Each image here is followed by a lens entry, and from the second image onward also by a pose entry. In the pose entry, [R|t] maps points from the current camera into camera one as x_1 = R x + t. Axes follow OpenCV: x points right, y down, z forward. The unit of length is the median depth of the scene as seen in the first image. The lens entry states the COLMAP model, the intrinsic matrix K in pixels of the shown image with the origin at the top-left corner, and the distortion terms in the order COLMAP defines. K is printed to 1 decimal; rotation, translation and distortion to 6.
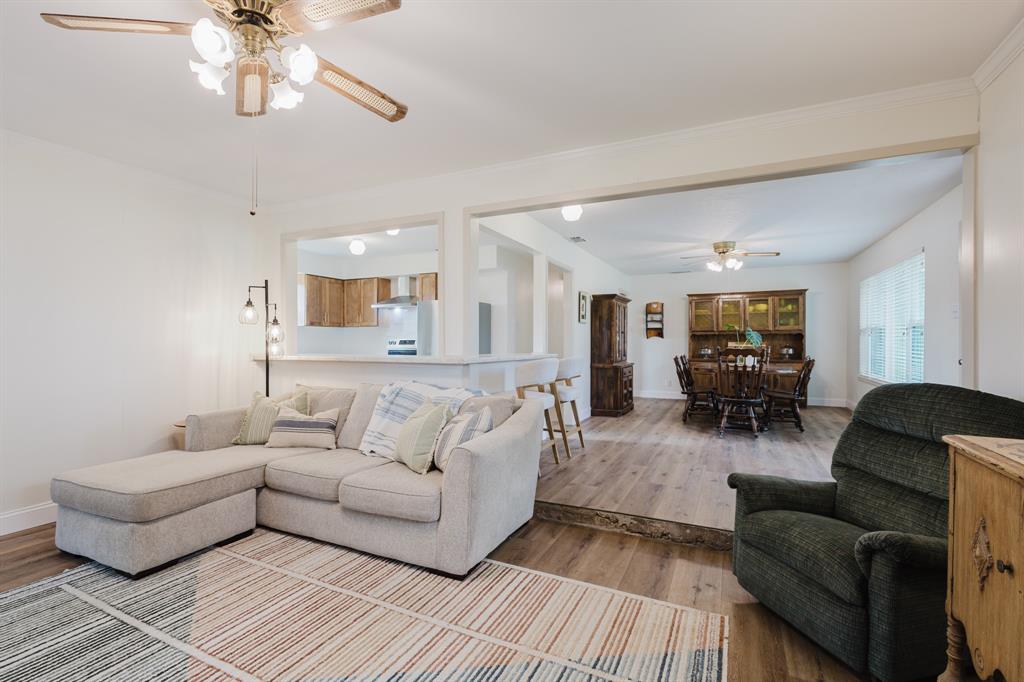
lens RADIAL K [[473.9, 0, 509.9], [0, 473.9, 337.5], [0, 0, 1]] dist [0.017192, -0.006668]
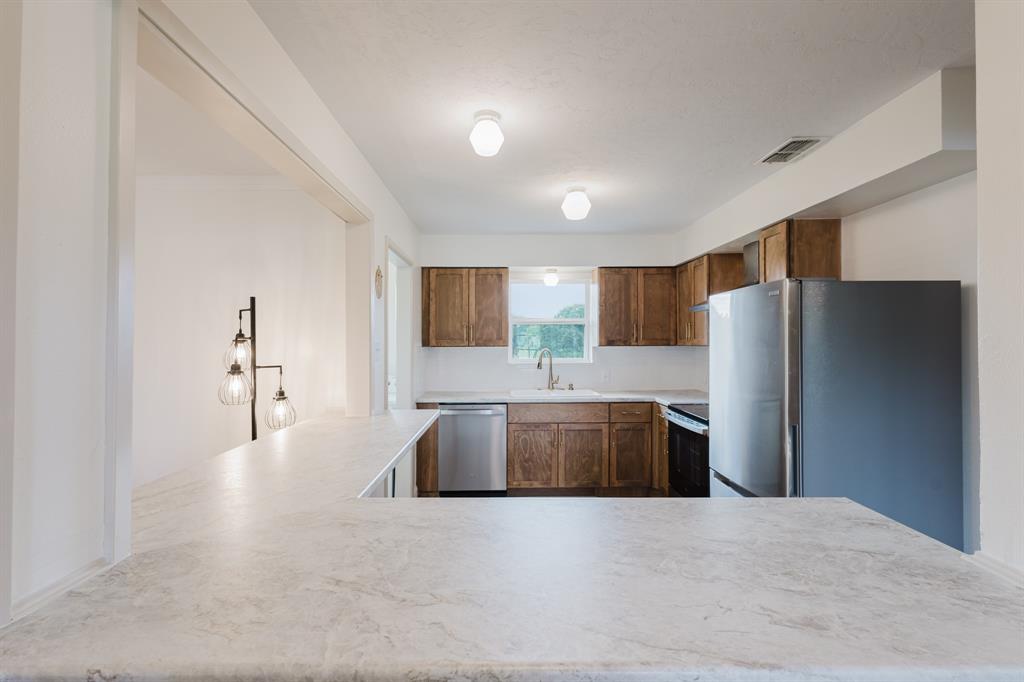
lens RADIAL K [[473.9, 0, 508.5], [0, 473.9, 335.4], [0, 0, 1]] dist [0.017192, -0.006668]
pose [[0.445223, -0.009434, -0.895370, 0.095173], [0.013275, 0.999904, -0.003934, -0.036490], [0.895321, -0.010134, 0.445306, 0.564720]]
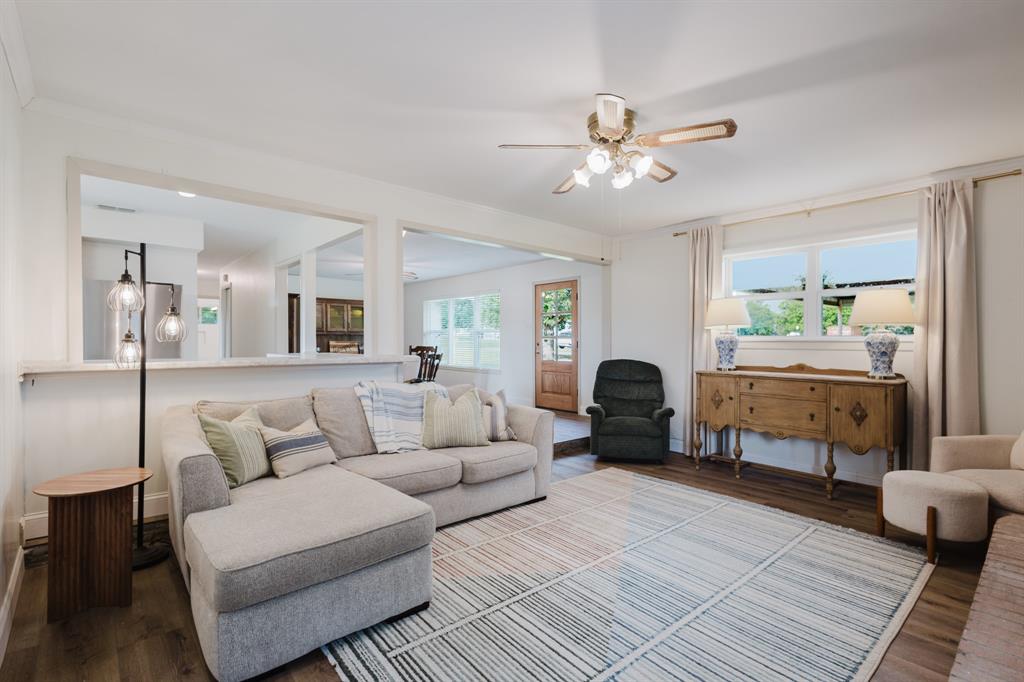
lens RADIAL K [[473.9, 0, 507.6], [0, 473.9, 340.9], [0, 0, 1]] dist [0.017192, -0.006668]
pose [[0.391214, 0.004039, 0.920291, -0.501338], [-0.016006, 0.999869, 0.002416, -0.000043], [-0.920161, -0.015675, 0.391227, 0.167181]]
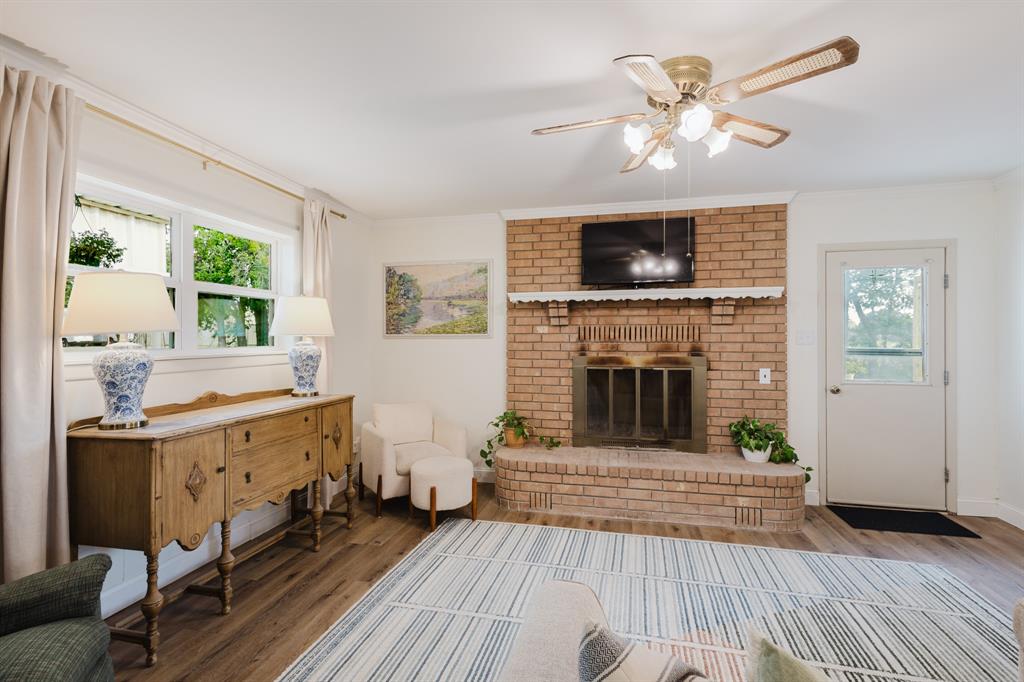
lens RADIAL K [[473.9, 0, 512.9], [0, 473.9, 333.0], [0, 0, 1]] dist [0.017192, -0.006668]
pose [[-0.975949, 0.002274, -0.217985, 0.025284], [0.007032, 0.999754, -0.021054, -0.014086], [0.217883, -0.022081, -0.975725, 0.490237]]
